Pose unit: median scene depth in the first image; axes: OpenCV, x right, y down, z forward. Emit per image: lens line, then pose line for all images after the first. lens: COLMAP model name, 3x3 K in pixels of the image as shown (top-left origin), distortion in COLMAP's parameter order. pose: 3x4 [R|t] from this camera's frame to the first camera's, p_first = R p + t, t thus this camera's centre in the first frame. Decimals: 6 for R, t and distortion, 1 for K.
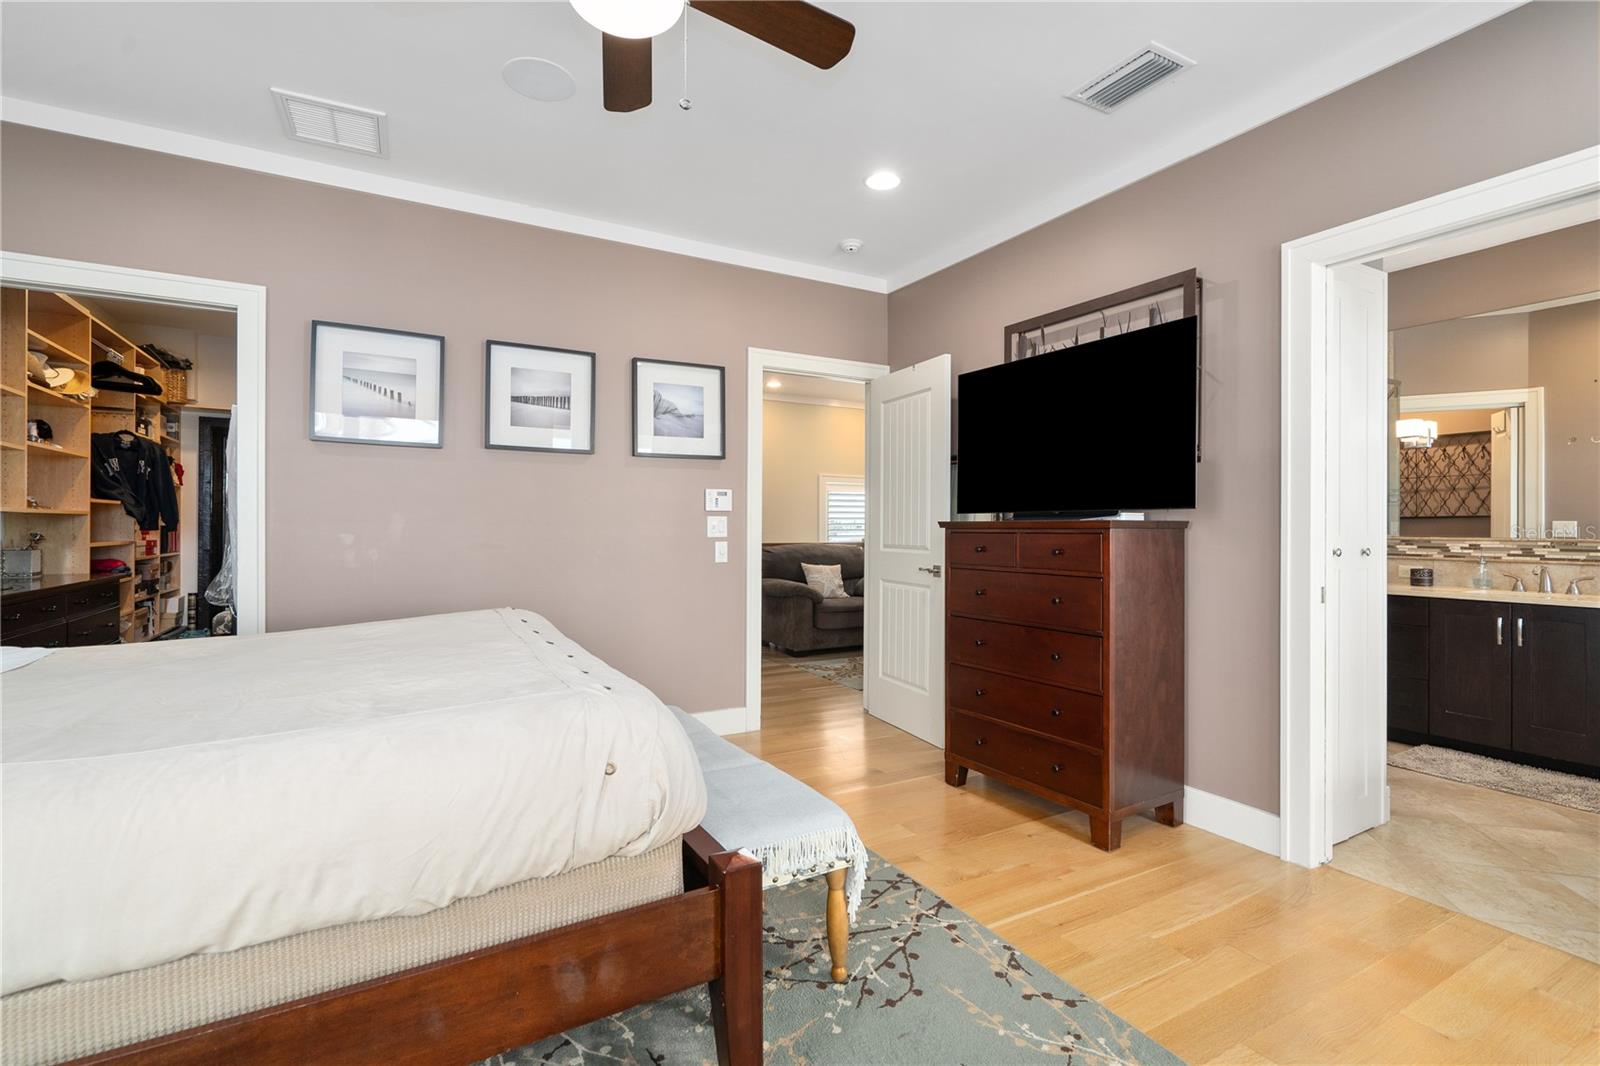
lens RADIAL K [[736.0, 0, 800.9], [0, 736.0, 525.7], [0, 0, 1]] dist [-0.001035, 0.000044]
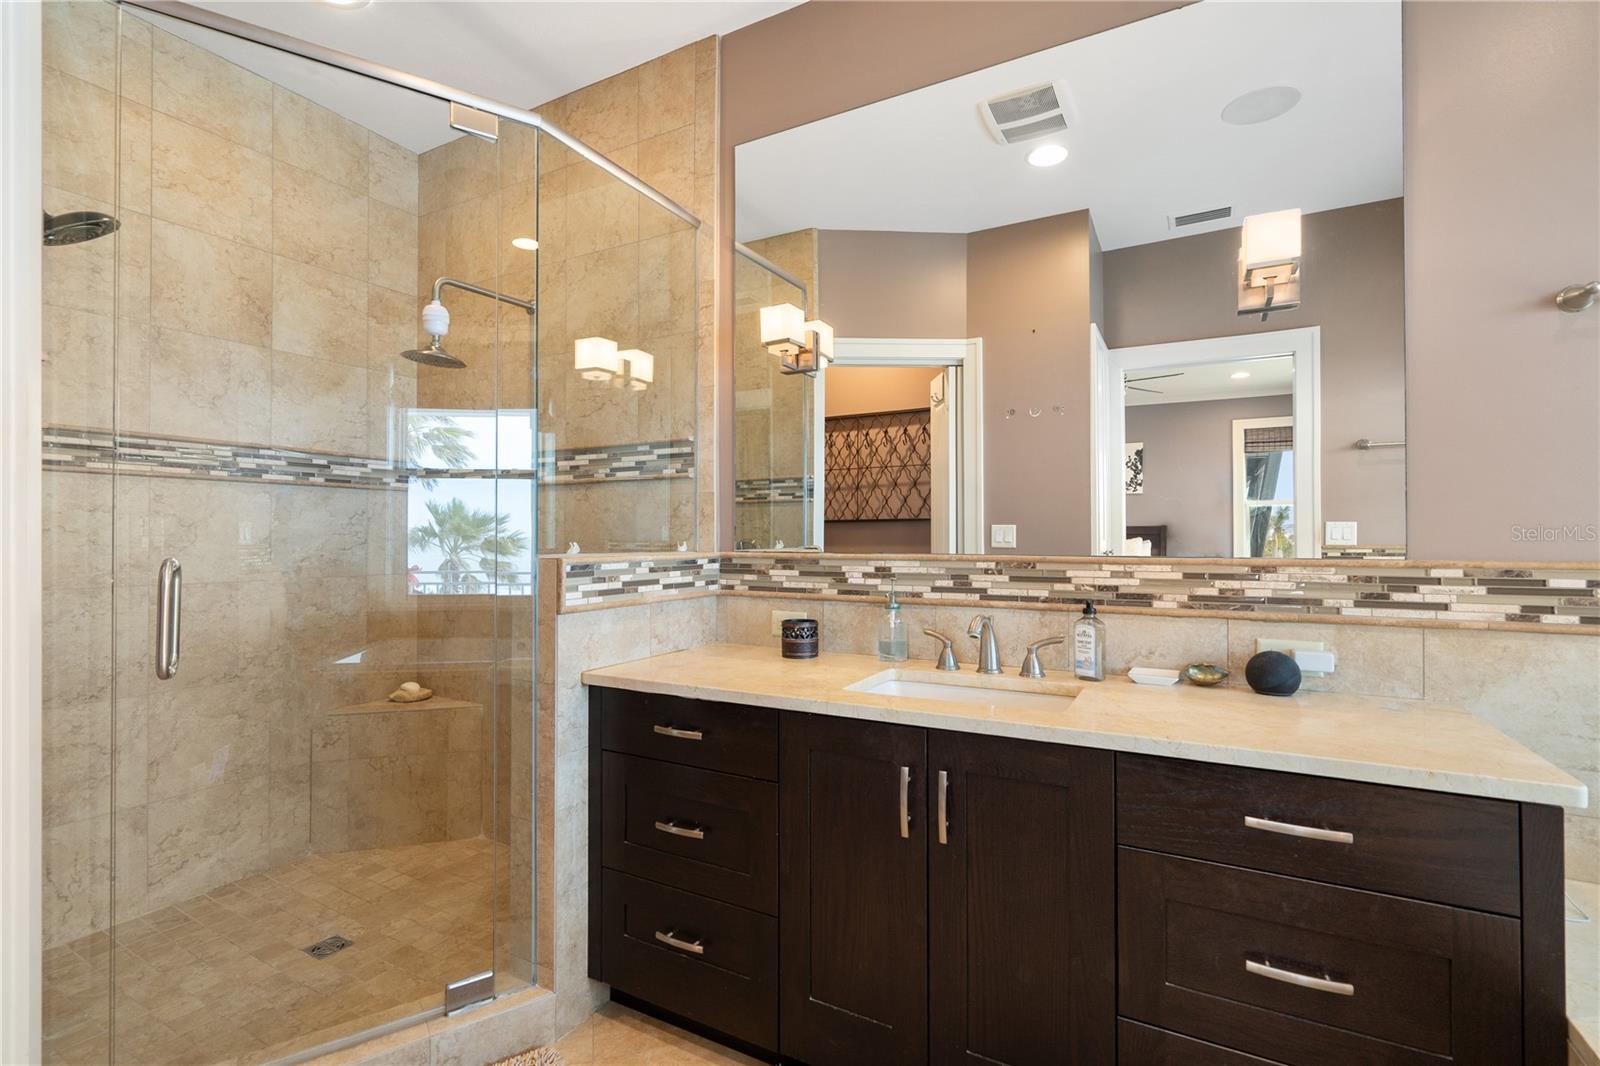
lens RADIAL K [[736.0, 0, 799.4], [0, 736.0, 531.4], [0, 0, 1]] dist [-0.001035, 0.000044]
pose [[0.852948, 0.000605, 0.521995, 0.479878], [0.002526, 0.999983, -0.005287, 0.002853], [-0.521989, 0.005828, 0.852932, 0.478119]]
